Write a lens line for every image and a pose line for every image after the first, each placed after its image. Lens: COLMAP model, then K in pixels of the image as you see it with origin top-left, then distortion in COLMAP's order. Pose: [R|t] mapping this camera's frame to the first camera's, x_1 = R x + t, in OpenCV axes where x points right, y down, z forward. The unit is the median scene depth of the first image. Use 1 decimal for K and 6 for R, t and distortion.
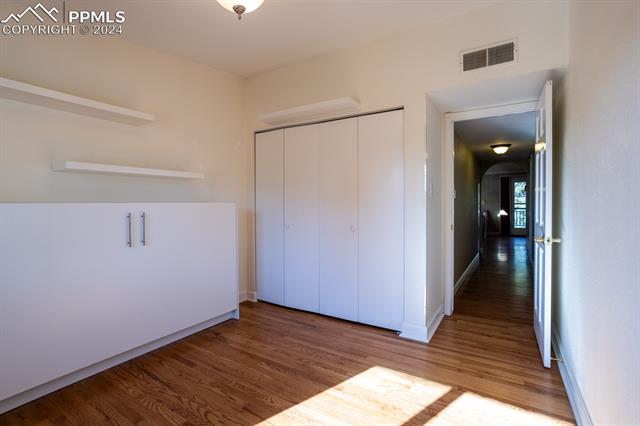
lens RADIAL K [[311.6, 0, 318.5], [0, 311.6, 203.4], [0, 0, 1]] dist [-0.001281, 0.000159]
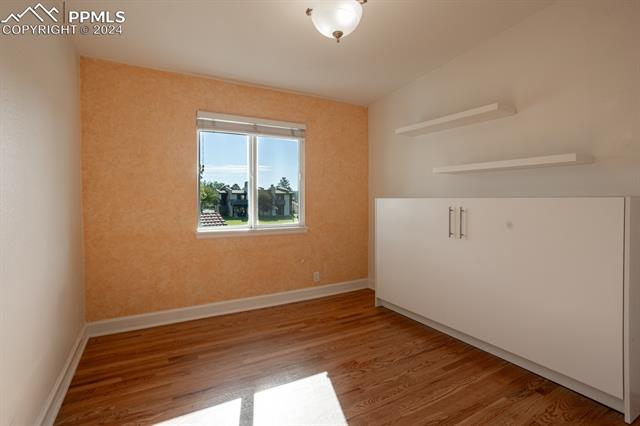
lens RADIAL K [[311.6, 0, 318.5], [0, 311.6, 203.4], [0, 0, 1]] dist [-0.001281, 0.000159]
pose [[-0.474814, 0.019929, -0.879861, 0.611270], [0.005676, 0.999792, 0.019582, -0.006885], [0.880068, 0.004304, -0.474828, 1.108165]]
